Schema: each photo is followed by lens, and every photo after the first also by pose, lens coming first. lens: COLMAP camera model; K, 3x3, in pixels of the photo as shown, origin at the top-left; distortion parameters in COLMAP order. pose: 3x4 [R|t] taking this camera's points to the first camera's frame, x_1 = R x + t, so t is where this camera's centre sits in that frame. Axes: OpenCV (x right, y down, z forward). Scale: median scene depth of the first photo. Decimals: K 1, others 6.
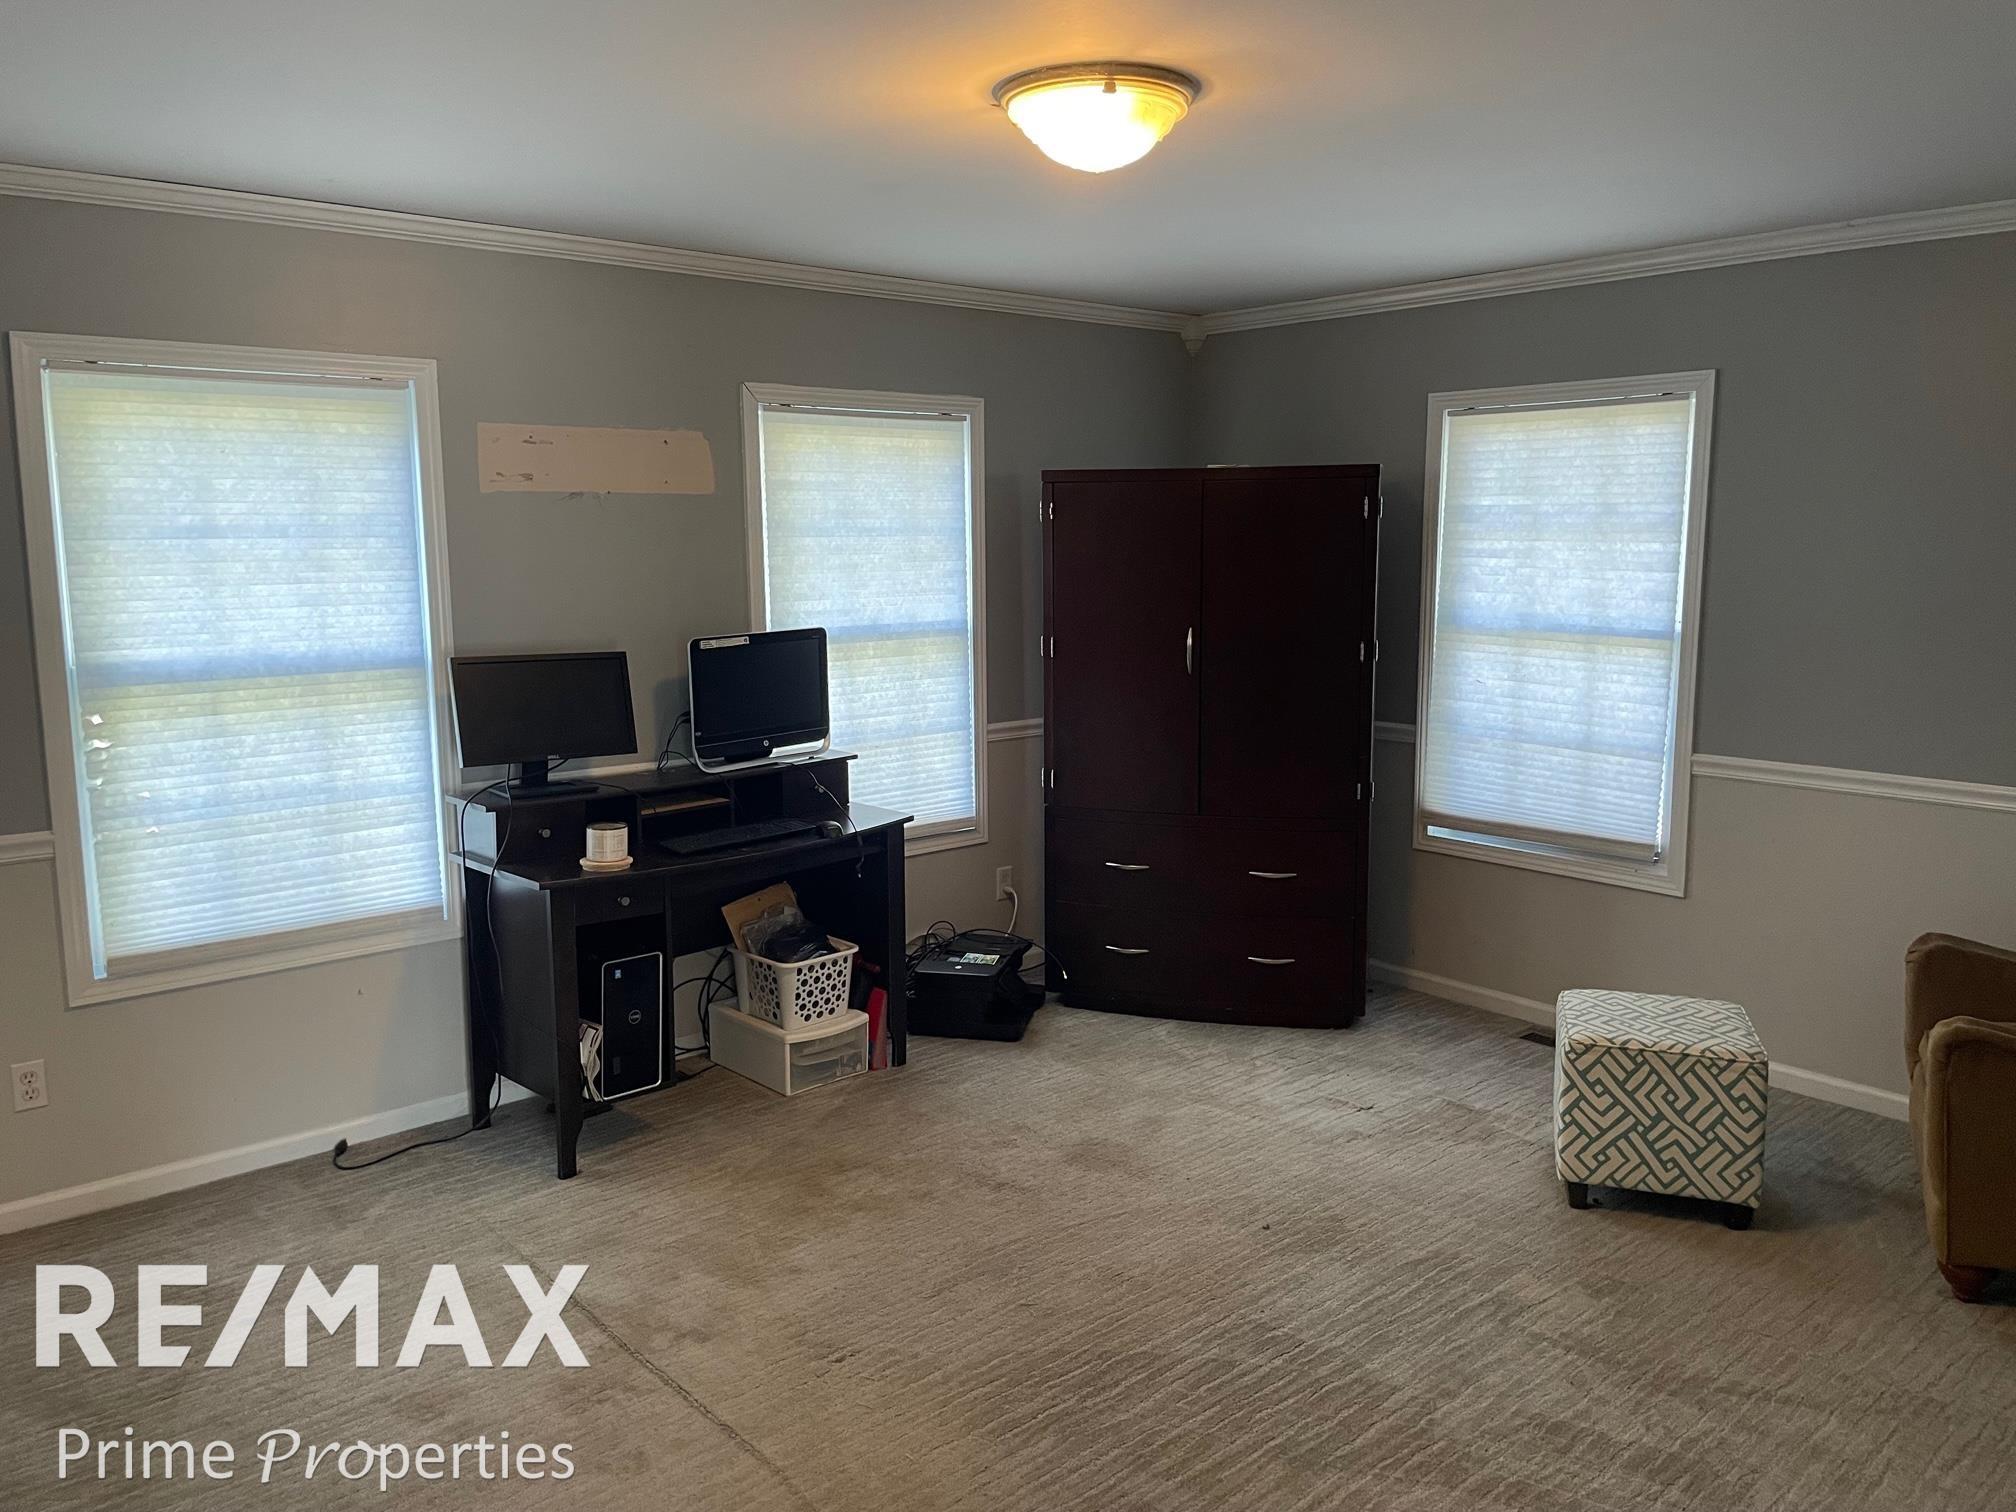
lens RADIAL K [[1558.1, 0, 1010.8], [0, 1558.1, 754.7], [0, 0, 1]] dist [0.055215, -0.058850]
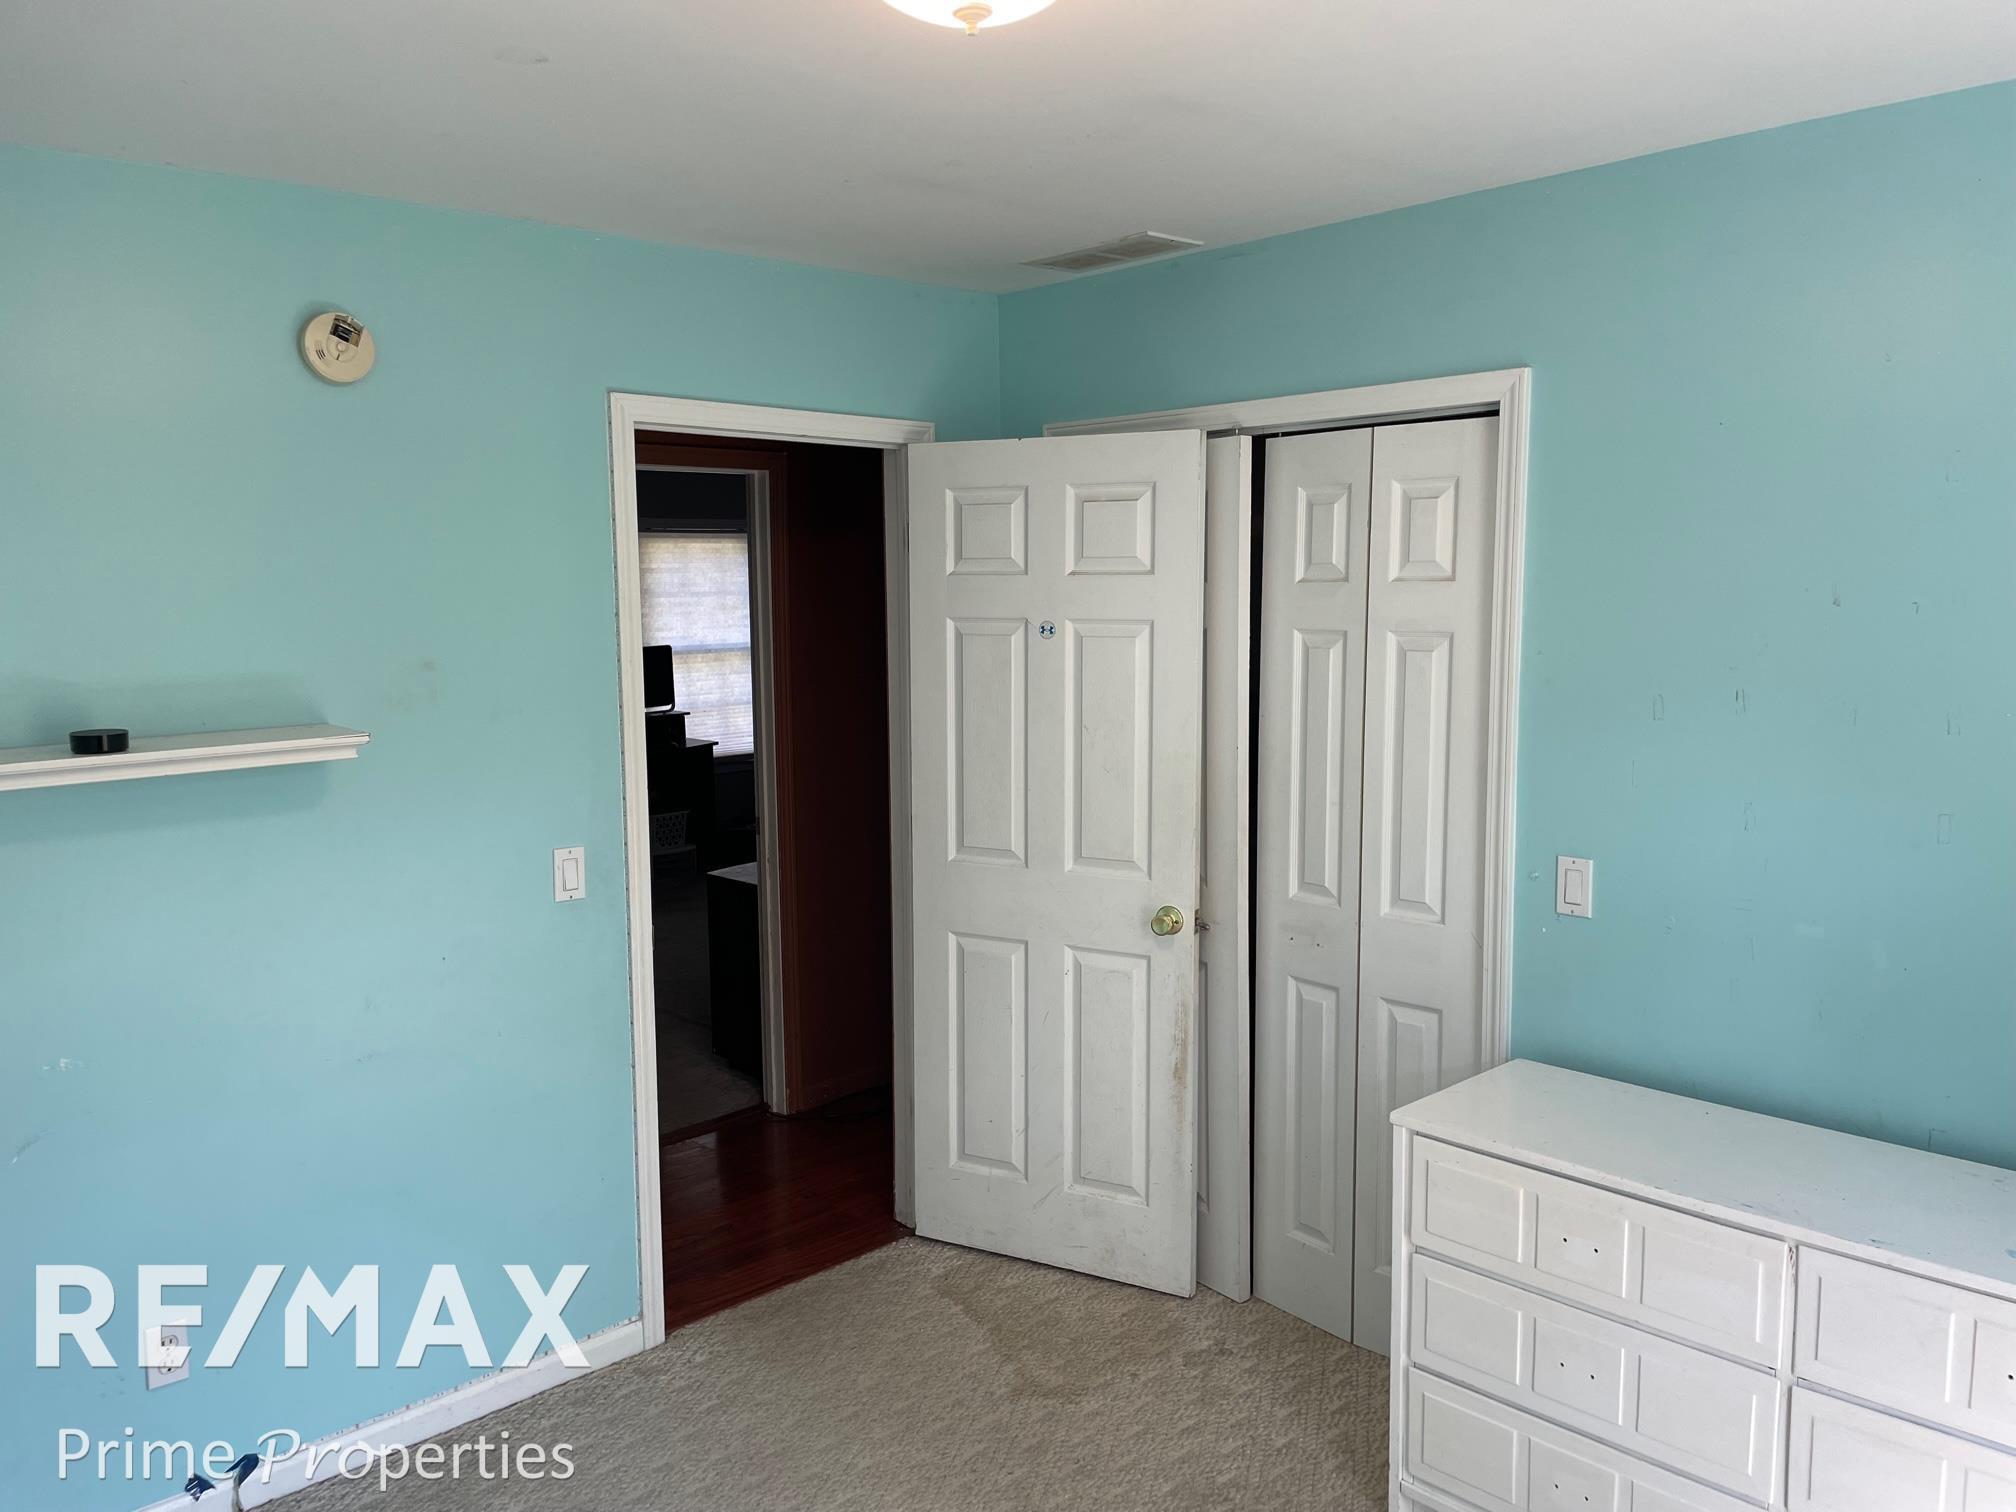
lens RADIAL K [[1558.1, 0, 1004.4], [0, 1558.1, 754.7], [0, 0, 1]] dist [0.055215, -0.058850]
pose [[0.999165, -0.025002, 0.032315, 0.204568], [0.026368, 0.998746, -0.042568, 0.132362], [-0.031210, 0.043385, 0.998571, -0.831657]]
